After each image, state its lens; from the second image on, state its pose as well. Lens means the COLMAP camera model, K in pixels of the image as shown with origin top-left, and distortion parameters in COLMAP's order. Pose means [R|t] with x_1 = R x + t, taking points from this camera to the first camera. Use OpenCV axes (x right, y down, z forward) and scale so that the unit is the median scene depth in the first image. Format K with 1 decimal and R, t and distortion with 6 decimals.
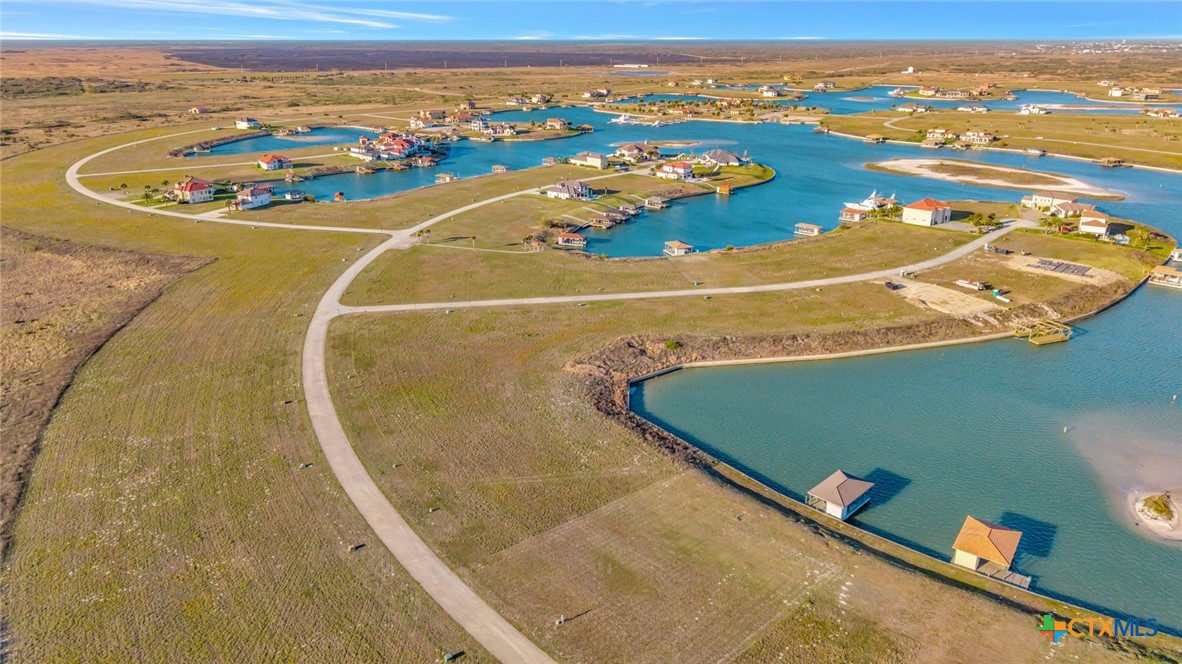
lens RADIAL K [[778.4, 0, 591.0], [0, 778.4, 332.0], [0, 0, 1]] dist [0.043124, -0.050916]
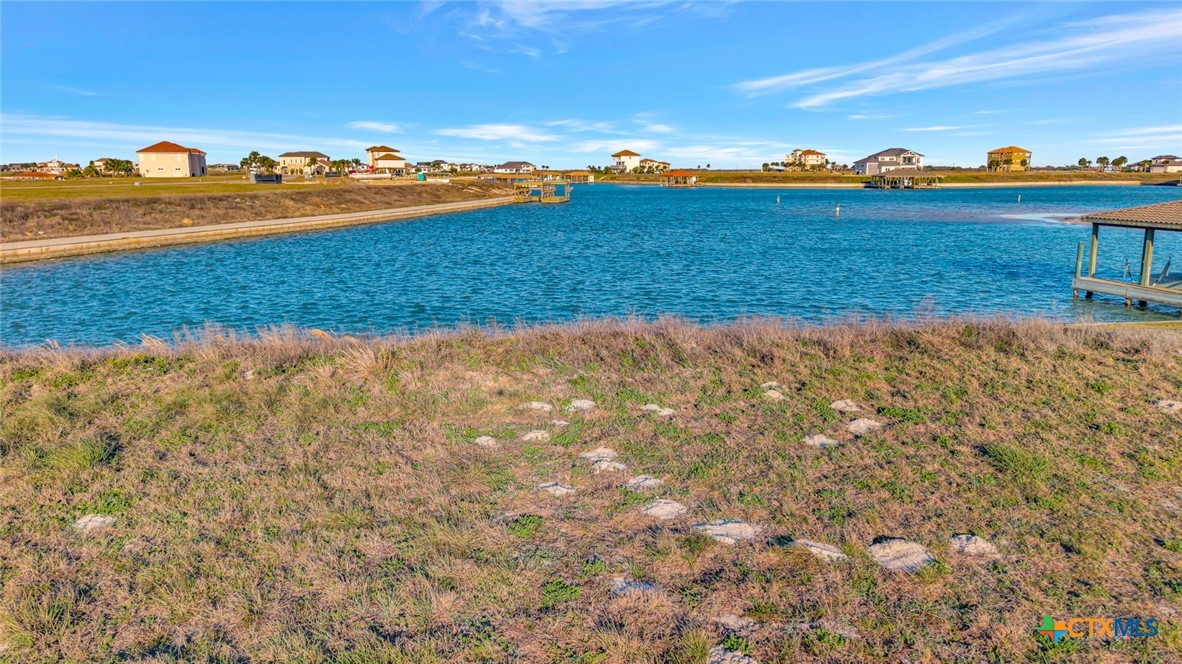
lens RADIAL K [[796.9, 0, 584.5], [0, 796.9, 329.4], [0, 0, 1]] dist [0.049043, -0.051316]
pose [[0.494200, -0.180243, 0.850458, 0.011621], [0.304961, 0.952048, 0.024561, 0.084294], [-0.814104, 0.247218, 0.525469, 0.541388]]
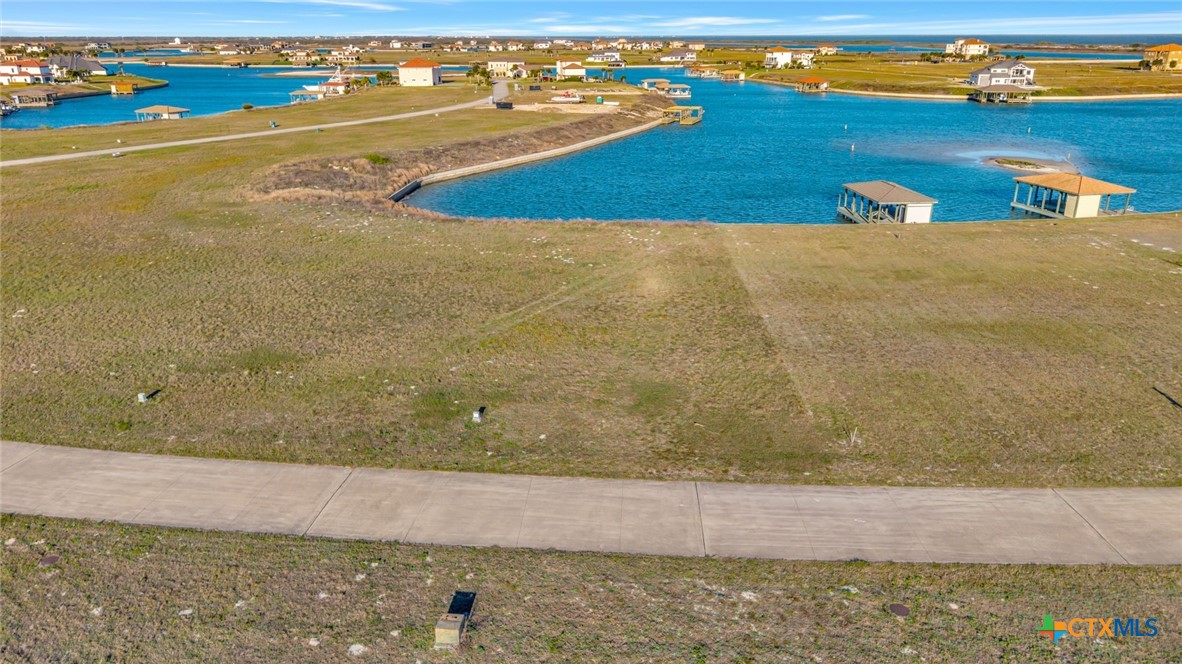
lens RADIAL K [[778.4, 0, 591.0], [0, 778.4, 332.0], [0, 0, 1]] dist [0.043124, -0.050916]
pose [[0.657266, -0.272498, 0.702671, -0.181727], [0.263147, 0.956644, 0.124846, 0.084264], [-0.706227, 0.102848, 0.700476, 0.372602]]
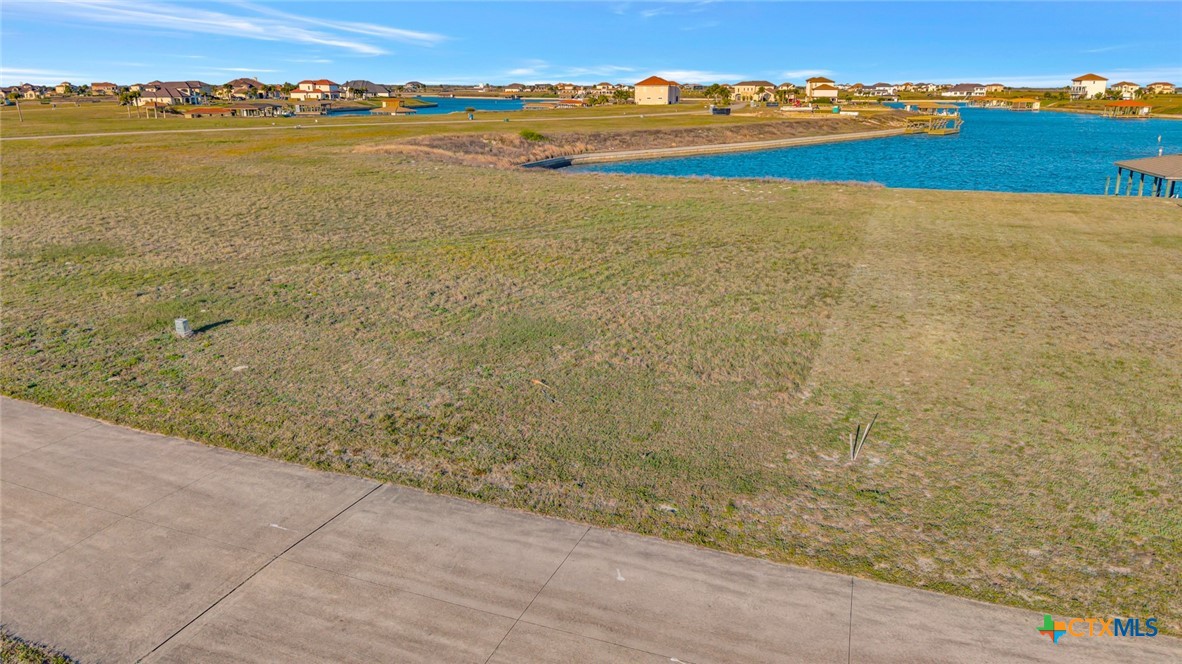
lens RADIAL K [[794.2, 0, 596.2], [0, 794.2, 330.2], [0, 0, 1]] dist [0.004826, 0.002978]
pose [[0.864421, -0.155250, 0.478199, -0.102109], [0.179537, 0.983738, -0.005167, 0.119650], [-0.469620, 0.090321, 0.878236, 0.397291]]
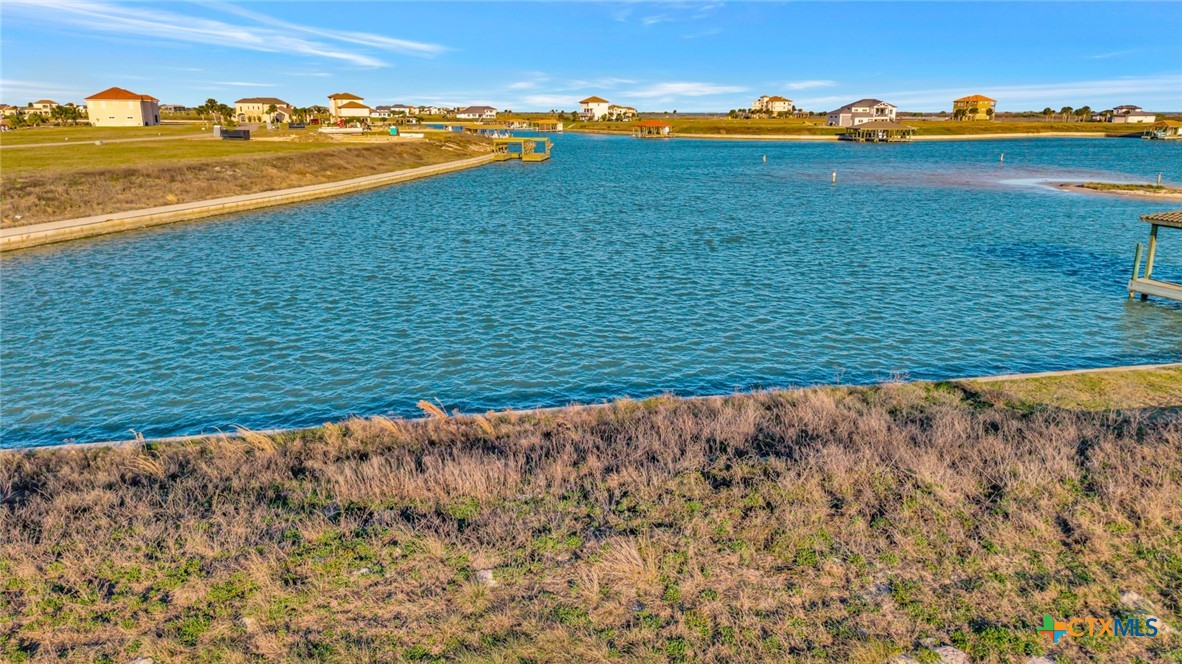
lens RADIAL K [[796.9, 0, 584.5], [0, 796.9, 329.4], [0, 0, 1]] dist [0.049043, -0.051316]
pose [[0.451805, -0.241050, 0.858934, 0.012937], [0.307654, 0.945840, 0.103611, 0.070409], [-0.837389, 0.217442, 0.501495, 0.554329]]
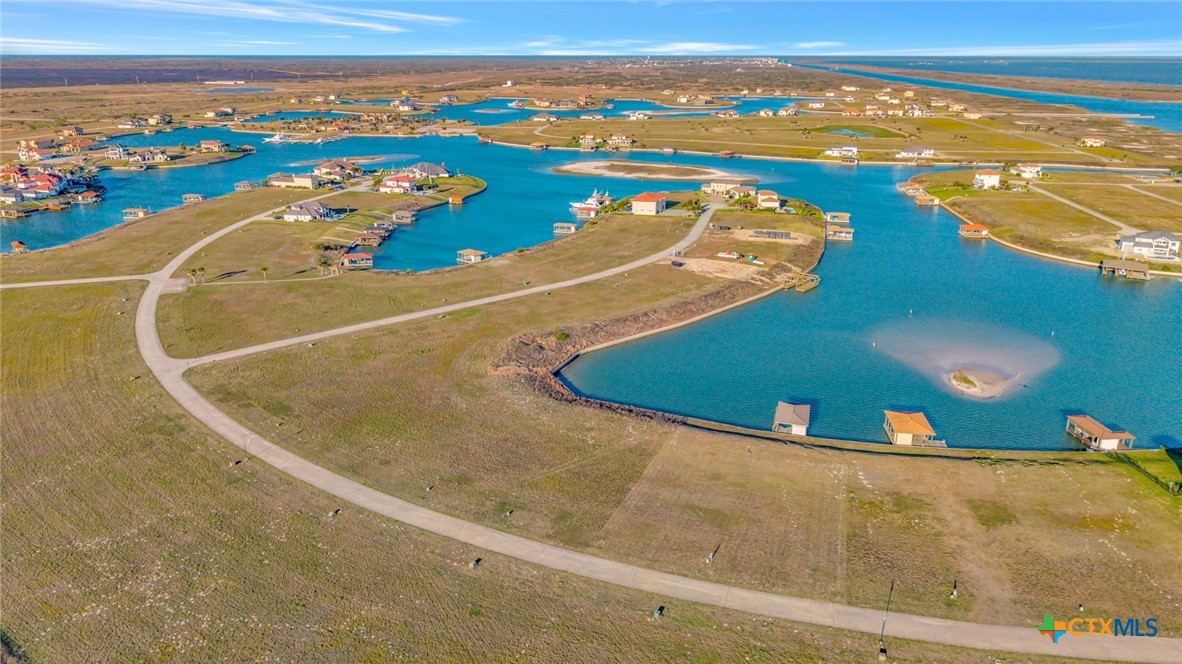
lens RADIAL K [[752.3, 0, 596.0], [0, 752.3, 366.5], [0, 0, 1]] dist [0.049926, -0.061674]
pose [[0.878902, -0.181321, 0.441196, -0.247295], [0.166900, 0.983366, 0.071662, -0.007347], [-0.446851, 0.010651, 0.894545, 0.028204]]
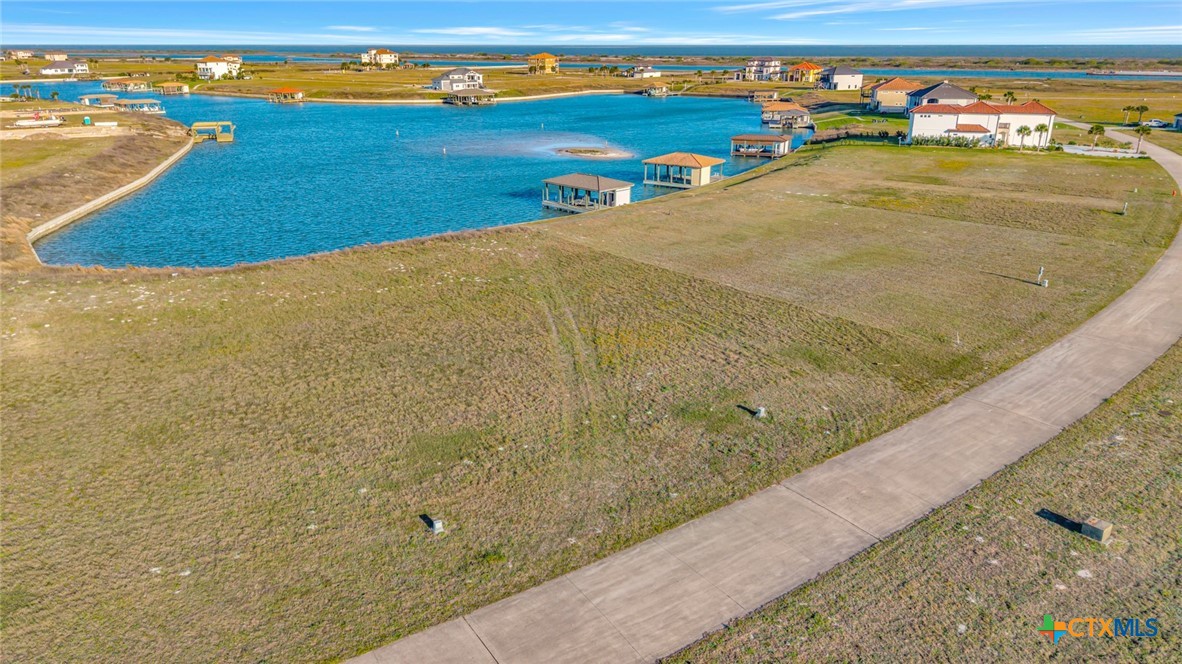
lens RADIAL K [[773.8, 0, 594.3], [0, 773.8, 332.7], [0, 0, 1]] dist [0.030921, -0.040865]
pose [[-0.014150, -0.351975, 0.935902, -0.229717], [0.341918, 0.877869, 0.335319, 0.039127], [-0.939623, 0.324746, 0.107925, 0.497095]]
